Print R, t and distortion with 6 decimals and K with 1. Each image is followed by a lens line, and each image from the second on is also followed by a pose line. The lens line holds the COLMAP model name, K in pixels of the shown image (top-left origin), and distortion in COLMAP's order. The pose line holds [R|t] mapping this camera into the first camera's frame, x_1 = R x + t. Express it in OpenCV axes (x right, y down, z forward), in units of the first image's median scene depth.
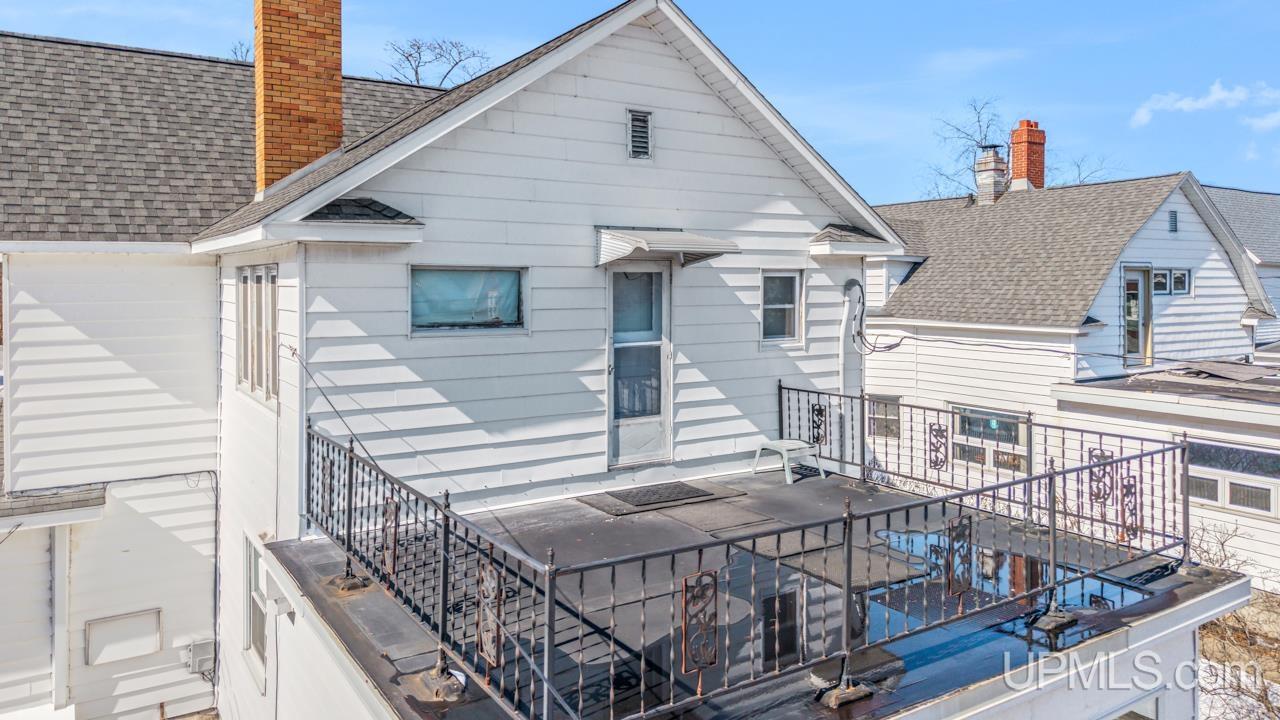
lens RADIAL K [[879.6, 0, 644.7], [0, 879.6, 298.9], [0, 0, 1]] dist [0.024719, -0.002849]
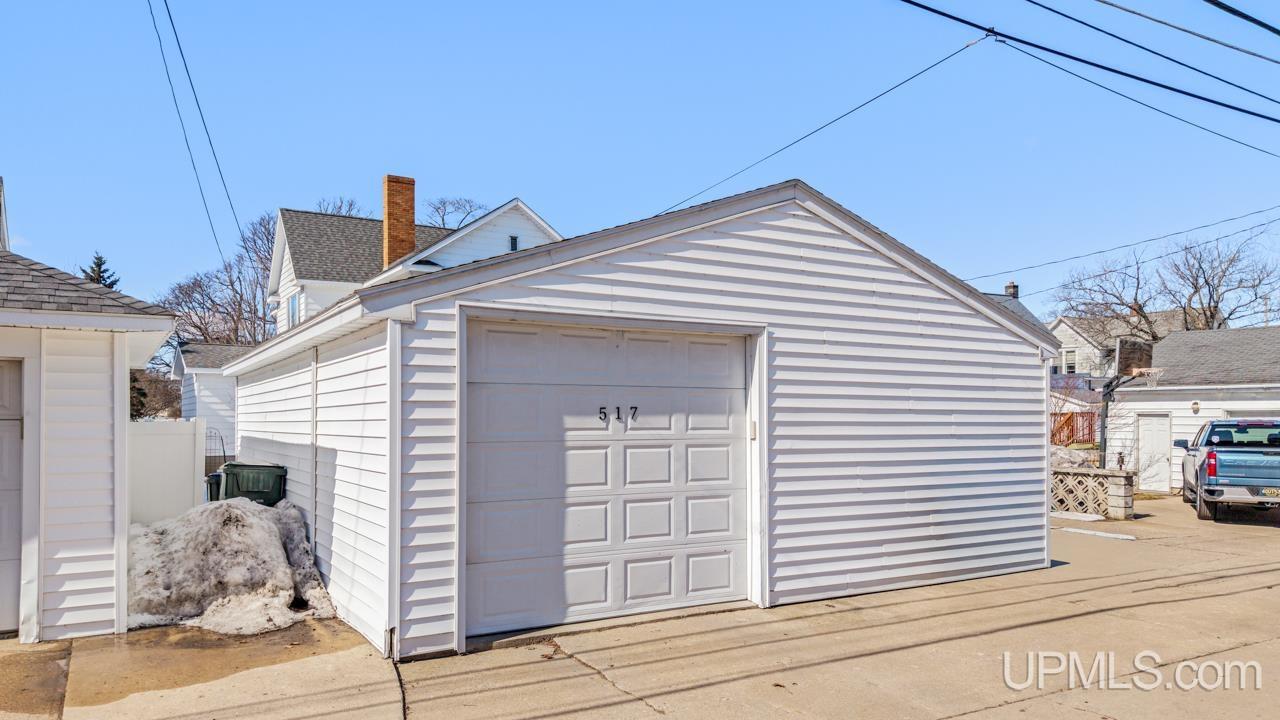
lens RADIAL K [[867.3, 0, 635.6], [0, 867.3, 421.9], [0, 0, 1]] dist [0.050988, -0.086375]
pose [[0.999404, 0.004549, -0.034220, 0.470850], [-0.005120, 0.999849, -0.016616, 0.432132], [0.034139, 0.016781, 0.999276, -1.801645]]
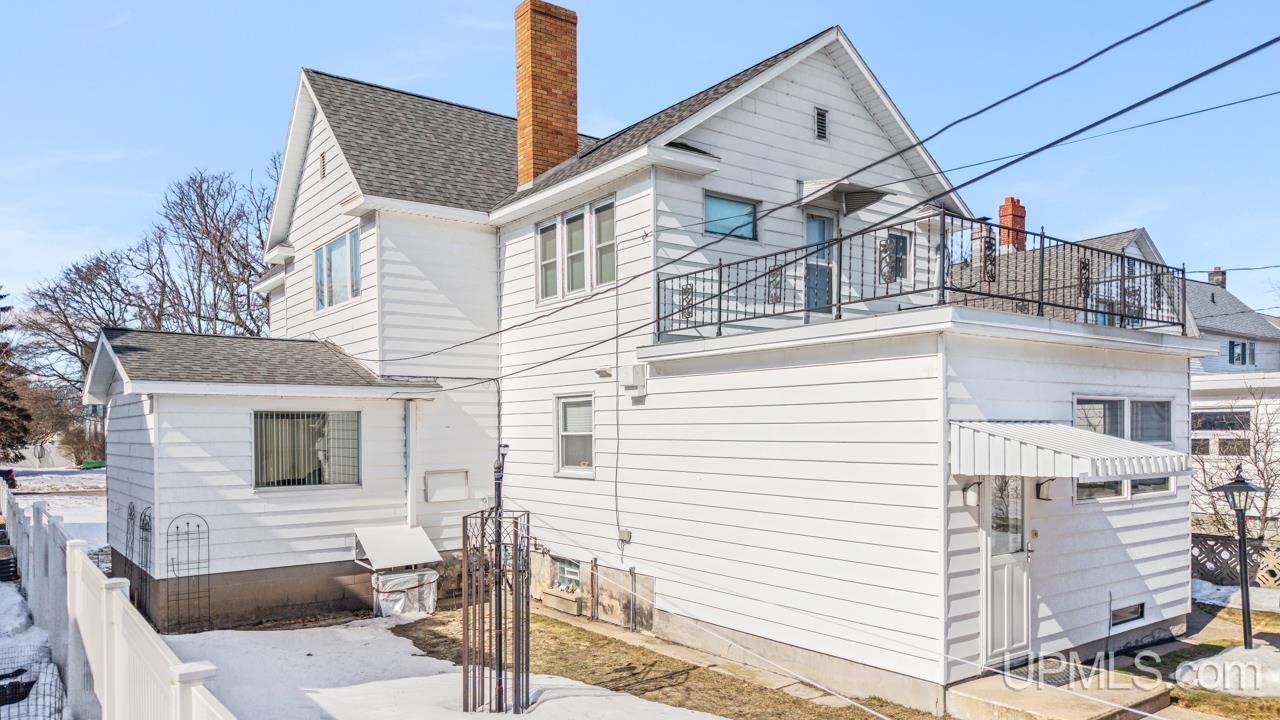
lens RADIAL K [[866.0, 0, 634.9], [0, 866.0, 441.3], [0, 0, 1]] dist [0.107926, -0.150944]
pose [[0.998282, -0.005451, 0.058335, -0.369180], [0.006043, 0.999932, -0.009970, 0.328481], [-0.058277, 0.010306, 0.998247, -0.430322]]
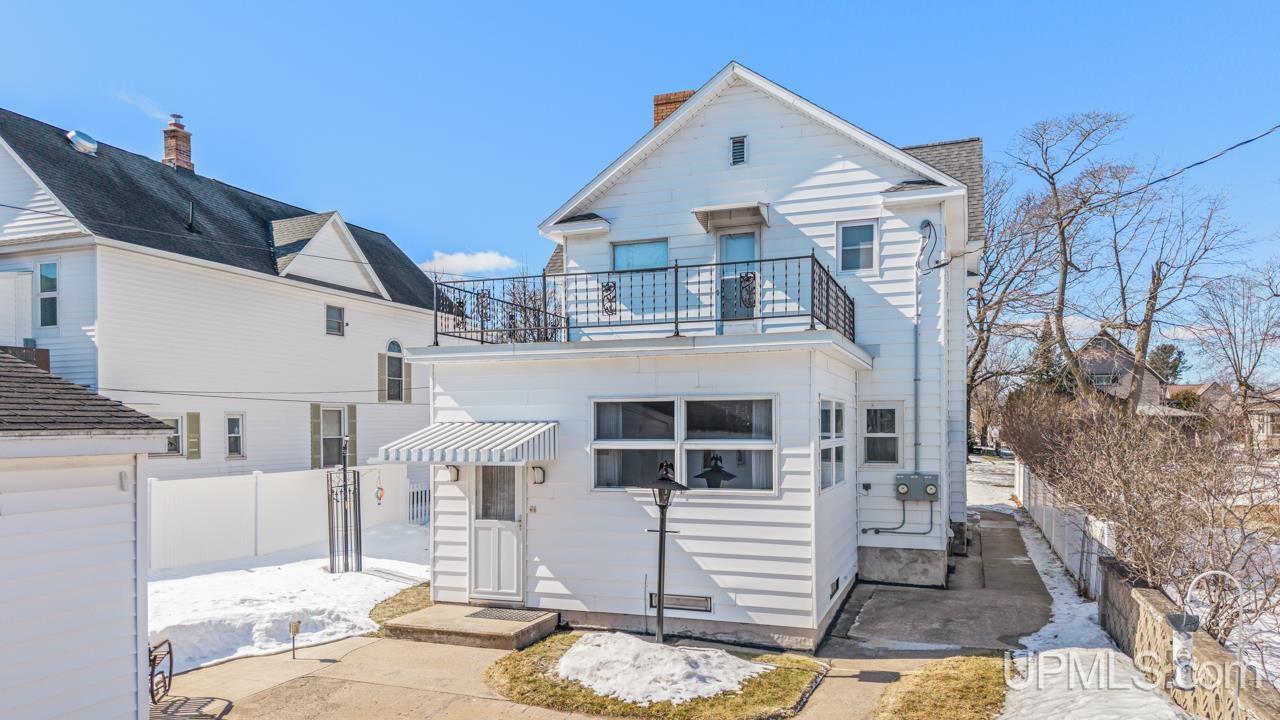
lens RADIAL K [[866.0, 0, 634.9], [0, 866.0, 441.3], [0, 0, 1]] dist [0.107926, -0.150944]
pose [[0.583296, 0.012861, -0.812158, 1.097564], [-0.008865, 0.999916, 0.009468, 0.312583], [0.812212, 0.001677, 0.583361, -0.117497]]
